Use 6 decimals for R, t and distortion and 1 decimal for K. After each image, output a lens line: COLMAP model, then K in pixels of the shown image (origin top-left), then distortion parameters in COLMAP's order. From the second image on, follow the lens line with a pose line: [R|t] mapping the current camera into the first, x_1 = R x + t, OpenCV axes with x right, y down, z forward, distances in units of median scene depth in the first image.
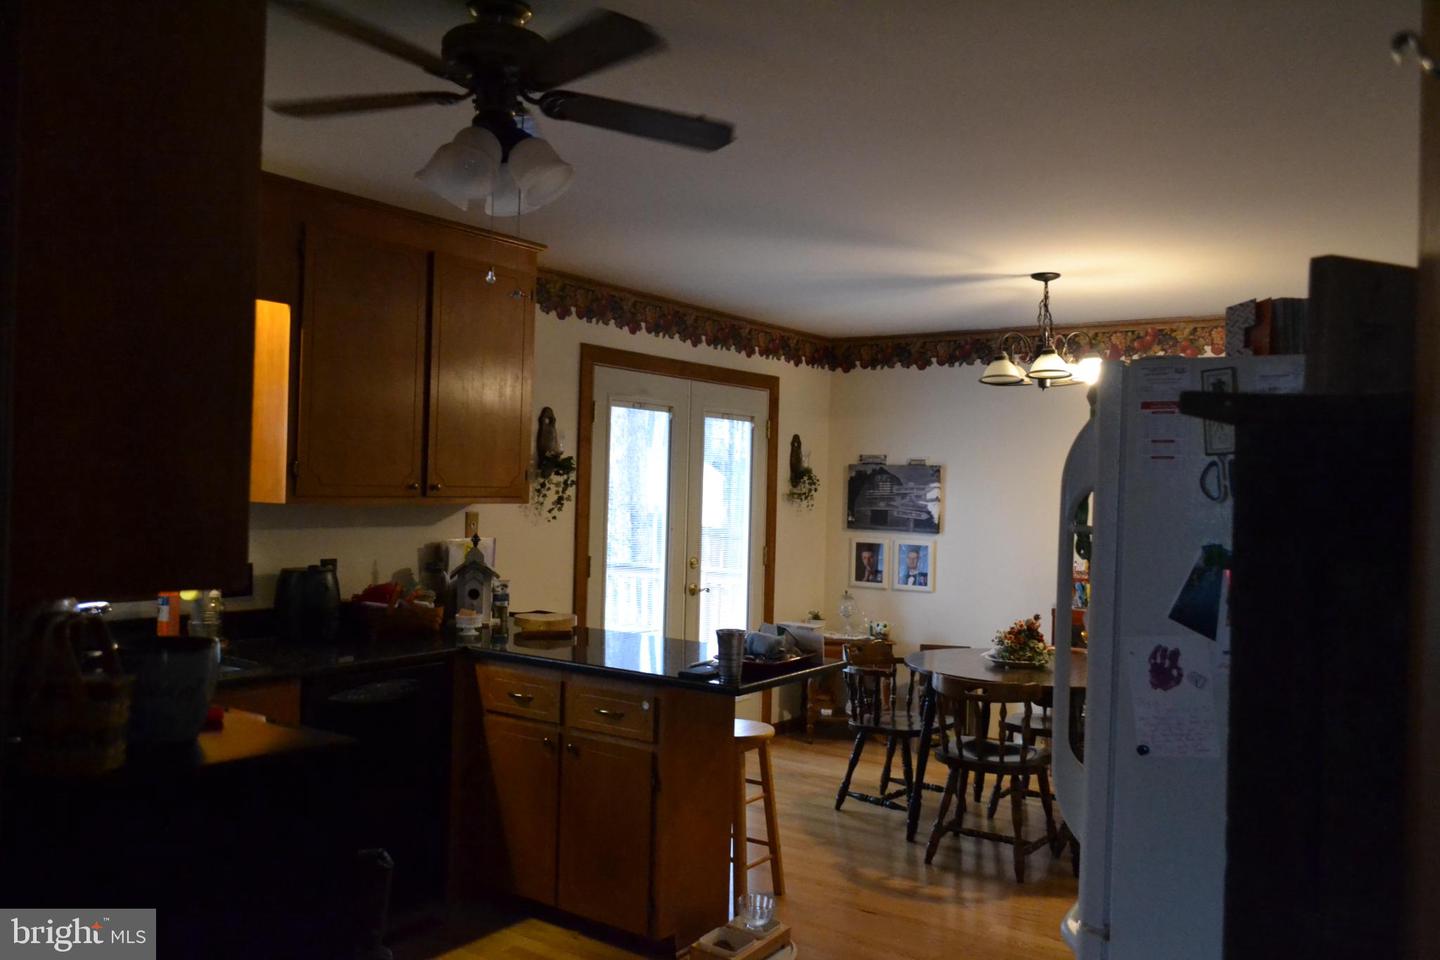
lens RADIAL K [[1144.5, 0, 720.0], [0, 1144.5, 480.0], [0, 0, 1]] dist [-0.001586, -0.005335]
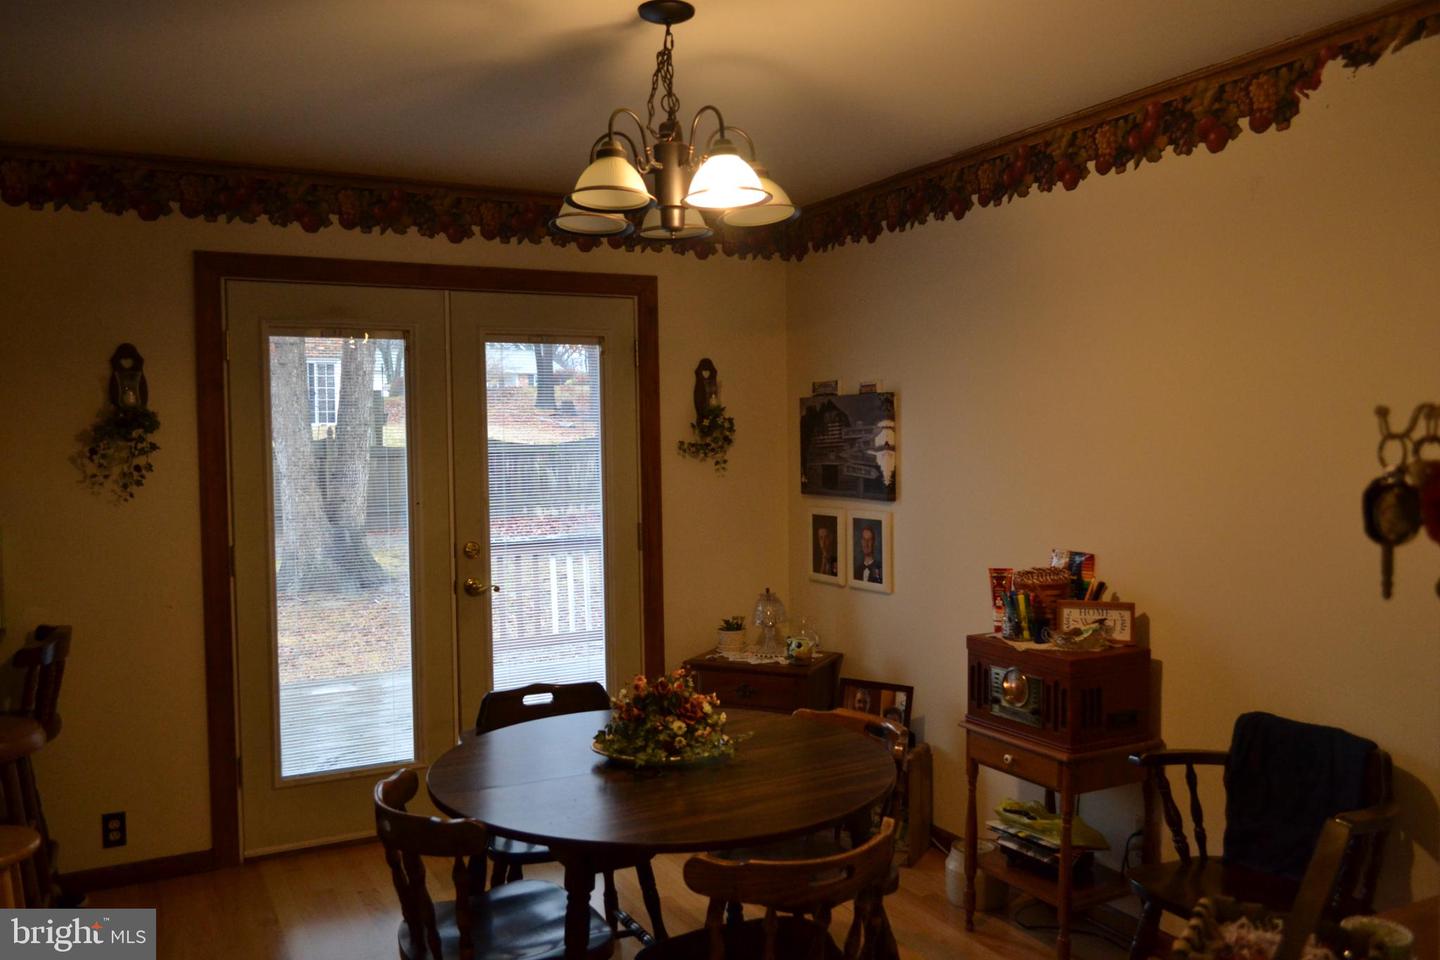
lens RADIAL K [[1144.5, 0, 720.0], [0, 1144.5, 480.0], [0, 0, 1]] dist [-0.001586, -0.005335]
pose [[0.890024, -0.022532, -0.455357, 0.392087], [0.040883, 0.998699, 0.030491, 0.012336], [0.454077, -0.045755, 0.889787, 0.398612]]
